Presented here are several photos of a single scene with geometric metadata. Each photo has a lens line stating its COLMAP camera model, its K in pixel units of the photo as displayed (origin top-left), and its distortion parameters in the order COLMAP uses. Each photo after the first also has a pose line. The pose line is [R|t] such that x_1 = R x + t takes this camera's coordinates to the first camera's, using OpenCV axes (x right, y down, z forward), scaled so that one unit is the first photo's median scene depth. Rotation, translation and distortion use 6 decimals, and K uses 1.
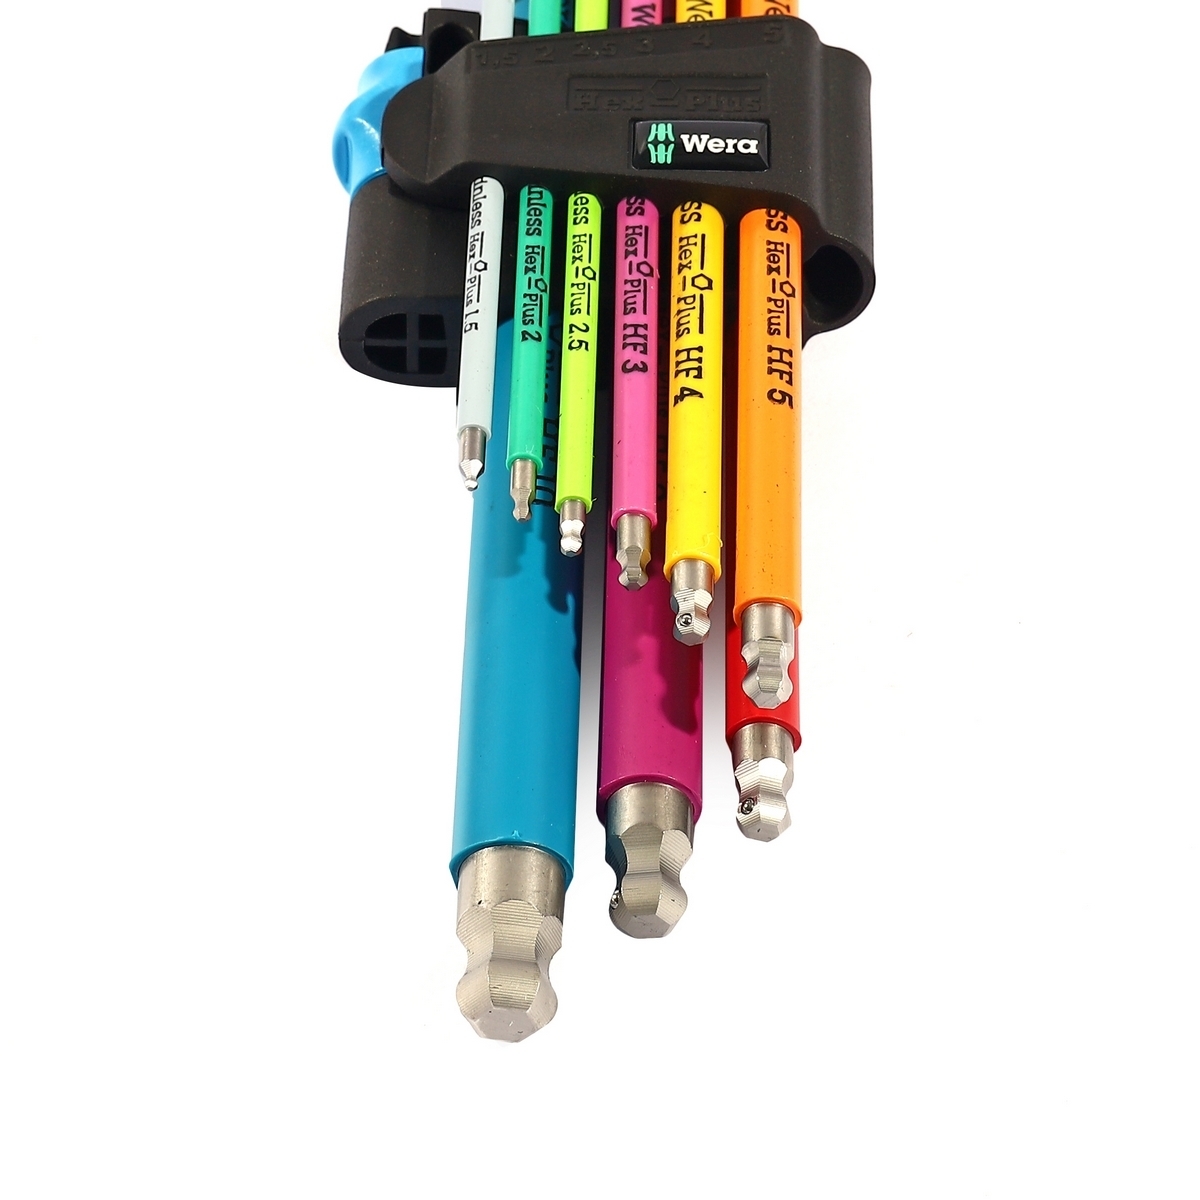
lens RADIAL K [[4280.5, 0, 599.6], [0, 4280.5, 600.0], [0, 0, 1]] dist [0.184109, 0.000000]
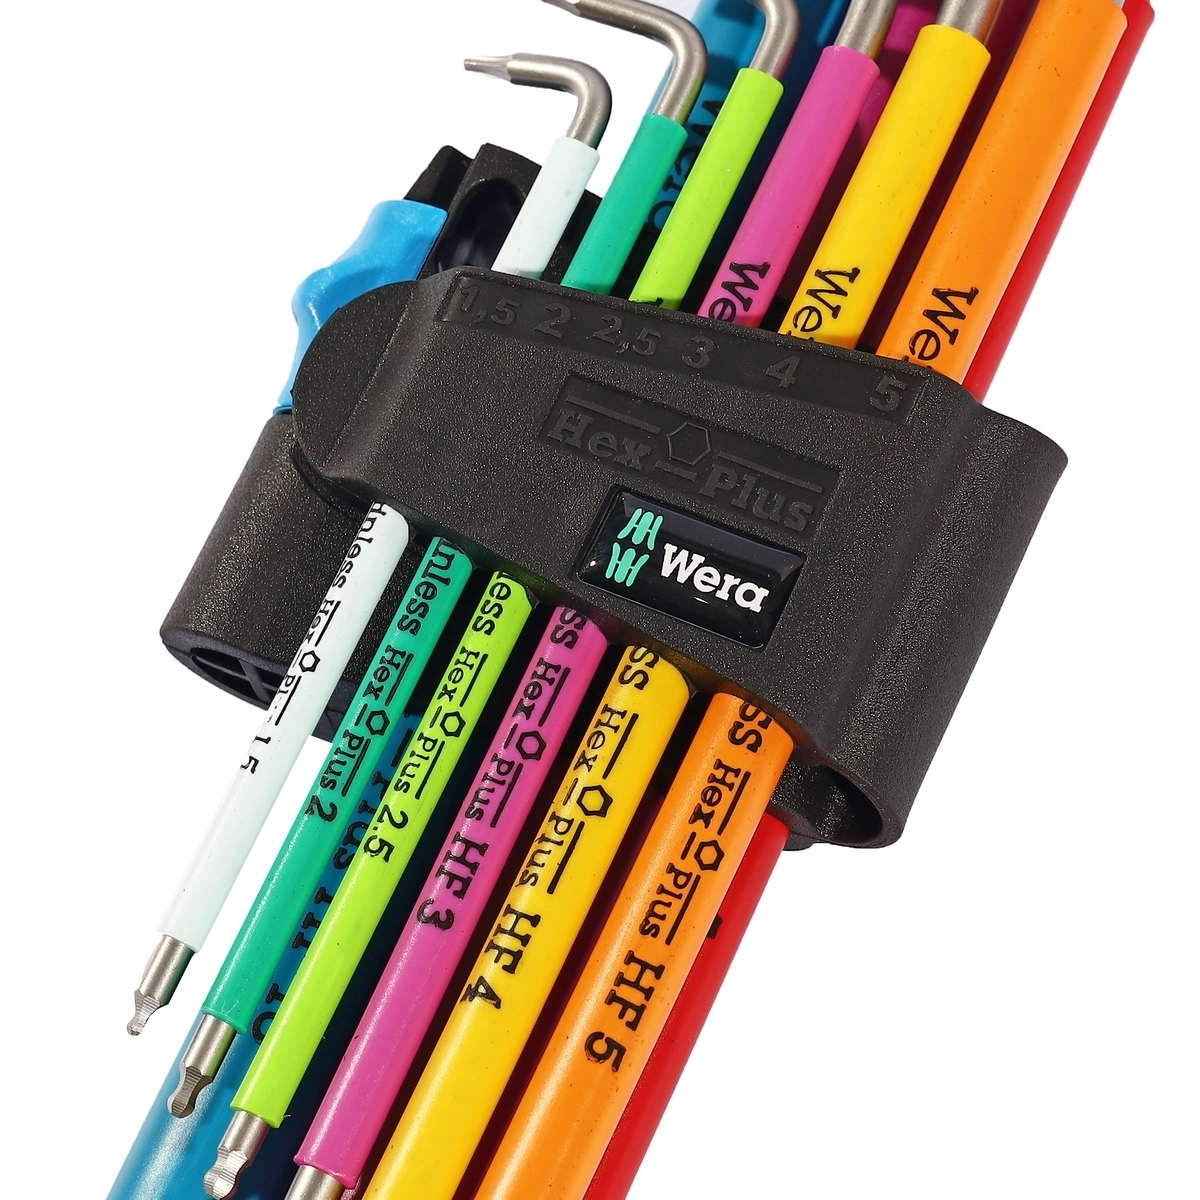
lens RADIAL K [[4280.5, 0, 600.0], [0, 4280.5, 600.0], [0, 0, 1]] dist [0.184109, 0.000000]
pose [[0.905324, 0.328496, -0.269218, 0.191182], [-0.220828, 0.905522, 0.362304, -0.339481], [0.362799, -0.268552, 0.892332, 0.414718]]
